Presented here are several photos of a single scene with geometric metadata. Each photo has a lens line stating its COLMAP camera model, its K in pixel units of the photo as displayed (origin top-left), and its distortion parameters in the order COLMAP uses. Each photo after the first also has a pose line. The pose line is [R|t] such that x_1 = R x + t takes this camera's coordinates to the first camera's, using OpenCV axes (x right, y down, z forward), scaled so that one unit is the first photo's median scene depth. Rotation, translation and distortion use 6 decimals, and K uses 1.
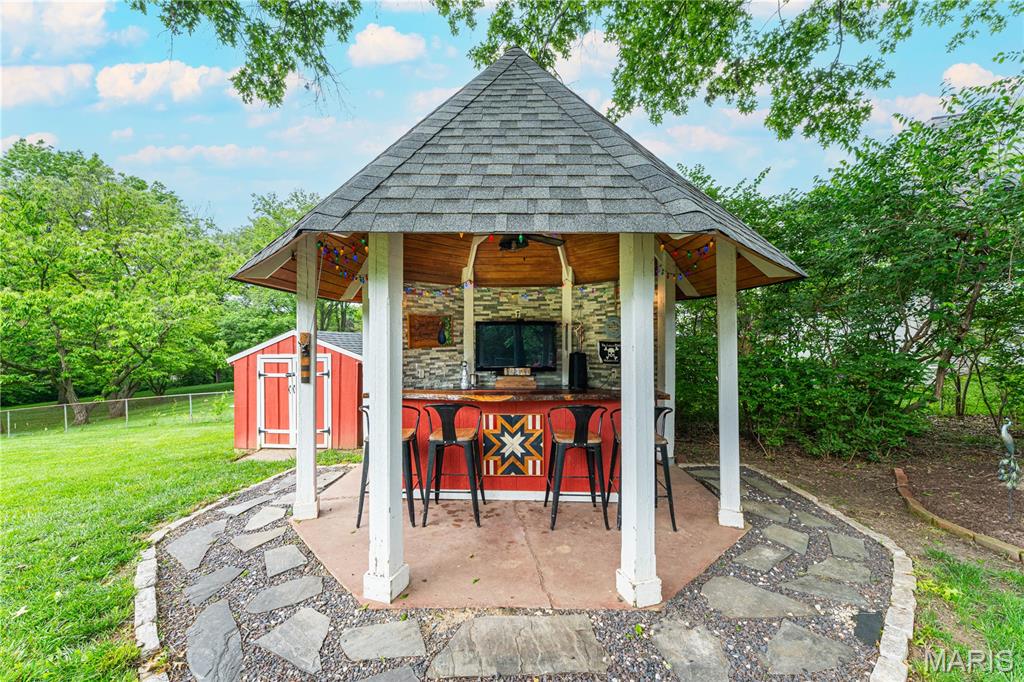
lens RADIAL K [[404.7, 0, 508.4], [0, 404.7, 340.6], [0, 0, 1]] dist [0.000221, 0.000004]
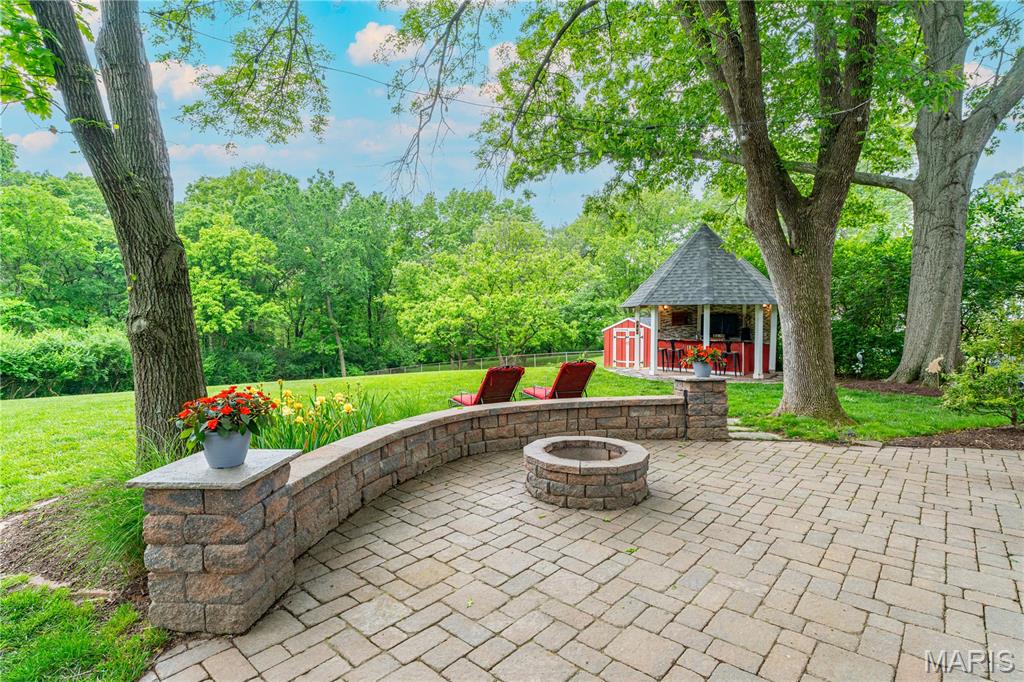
lens RADIAL K [[502.6, 0, 512.0], [0, 502.6, 341.0], [0, 0, 1]] dist [-0.002513, -0.000460]
pose [[0.782543, 0.022400, -0.622194, 0.891010], [0.005104, 0.999088, 0.042388, -0.023016], [0.622576, -0.036346, 0.781715, -2.005690]]
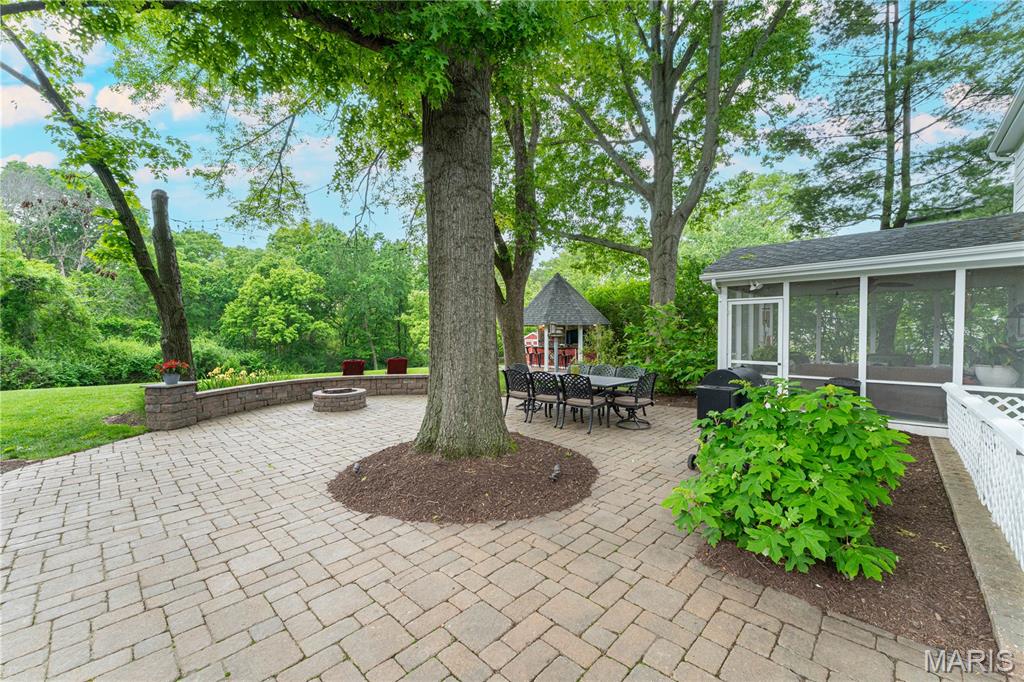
lens RADIAL K [[404.7, 0, 508.4], [0, 404.7, 340.6], [0, 0, 1]] dist [0.000221, 0.000004]
pose [[0.745891, 0.008074, -0.666019, 1.932725], [0.009274, 0.999704, 0.022504, -0.041860], [0.666003, -0.022962, 0.745595, -2.046254]]
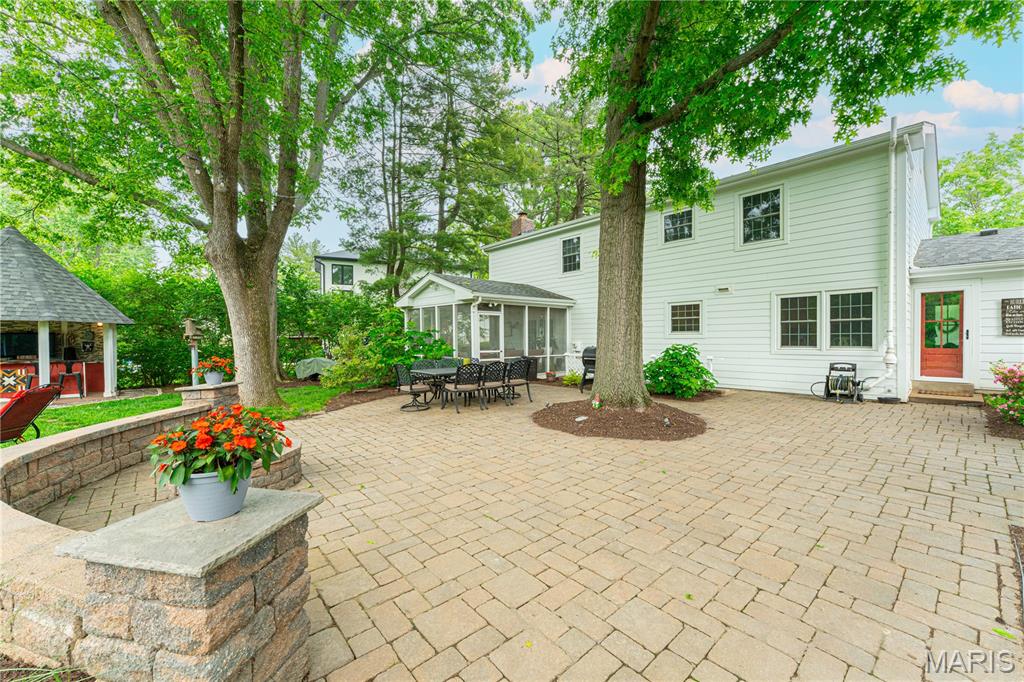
lens RADIAL K [[404.7, 0, 508.4], [0, 404.7, 340.6], [0, 0, 1]] dist [0.000221, 0.000004]
pose [[0.729069, -0.011534, 0.684343, 0.390175], [0.006495, 0.999930, 0.009934, -0.012704], [-0.684409, -0.002798, 0.729093, -2.142740]]
